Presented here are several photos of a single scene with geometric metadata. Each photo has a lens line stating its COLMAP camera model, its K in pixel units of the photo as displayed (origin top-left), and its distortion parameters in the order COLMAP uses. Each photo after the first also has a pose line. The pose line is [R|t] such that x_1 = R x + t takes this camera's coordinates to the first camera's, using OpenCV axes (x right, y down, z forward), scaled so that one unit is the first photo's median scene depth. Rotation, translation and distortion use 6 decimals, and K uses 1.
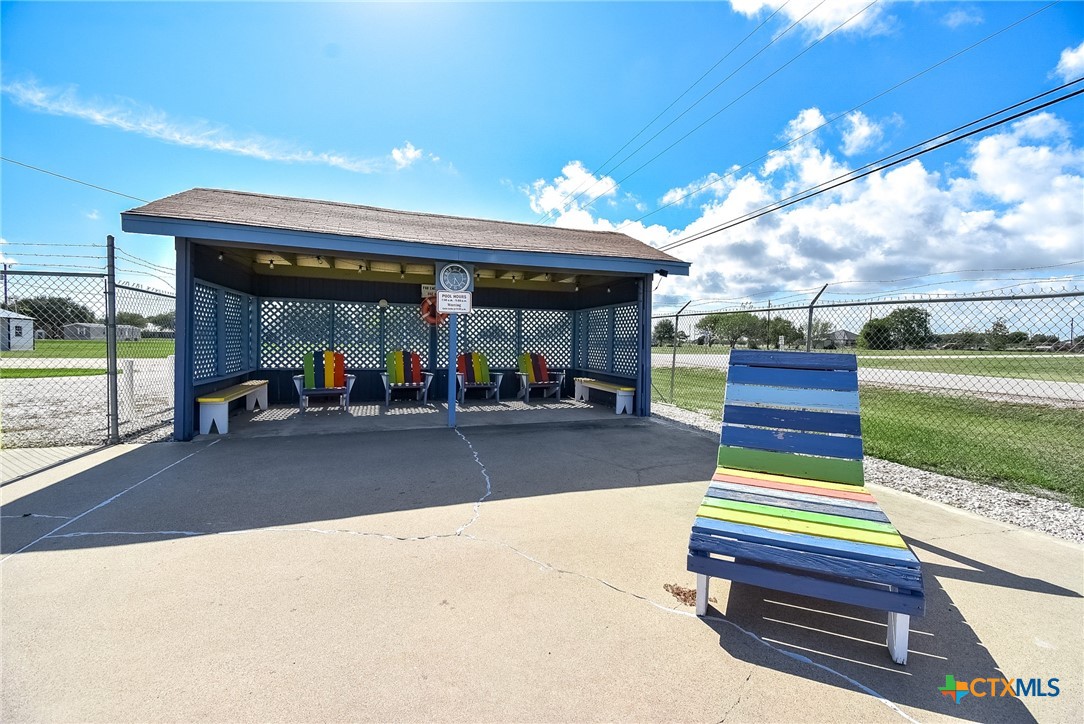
lens RADIAL K [[465.7, 0, 538.2], [0, 465.7, 359.8], [0, 0, 1]] dist [-0.005543, -0.001862]
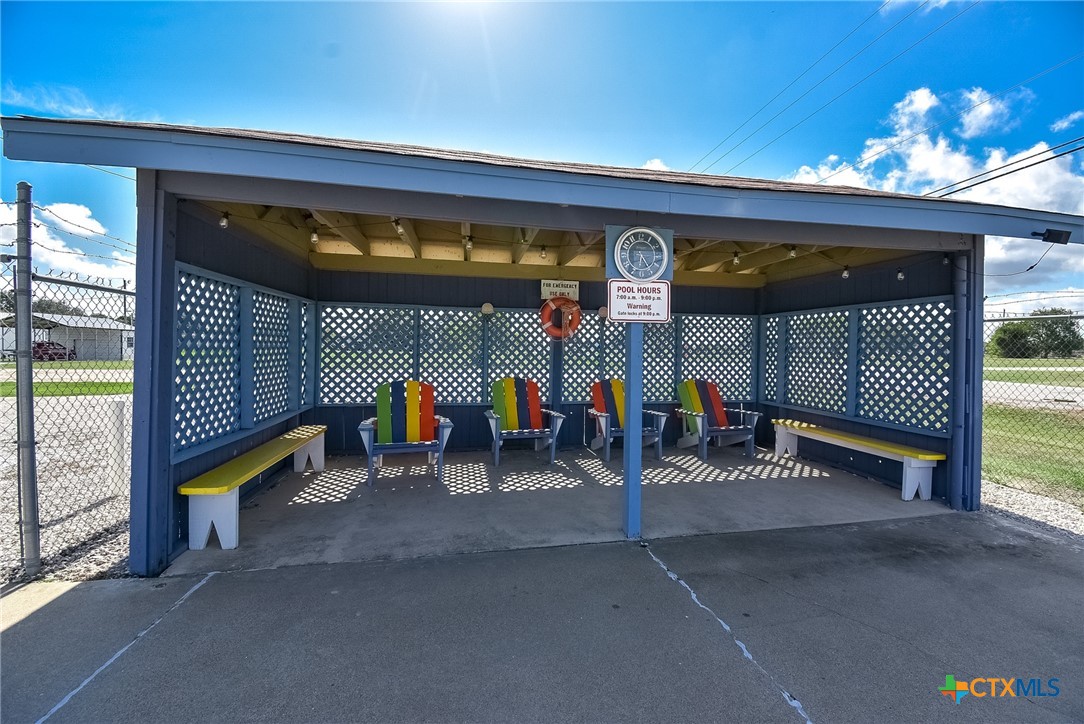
lens RADIAL K [[465.7, 0, 530.6], [0, 465.7, 353.5], [0, 0, 1]] dist [-0.005543, -0.001862]
pose [[0.985904, -0.000973, -0.167307, -0.143494], [-0.004069, 0.999548, -0.029790, -0.032091], [0.167260, 0.030051, 0.985455, 0.309097]]
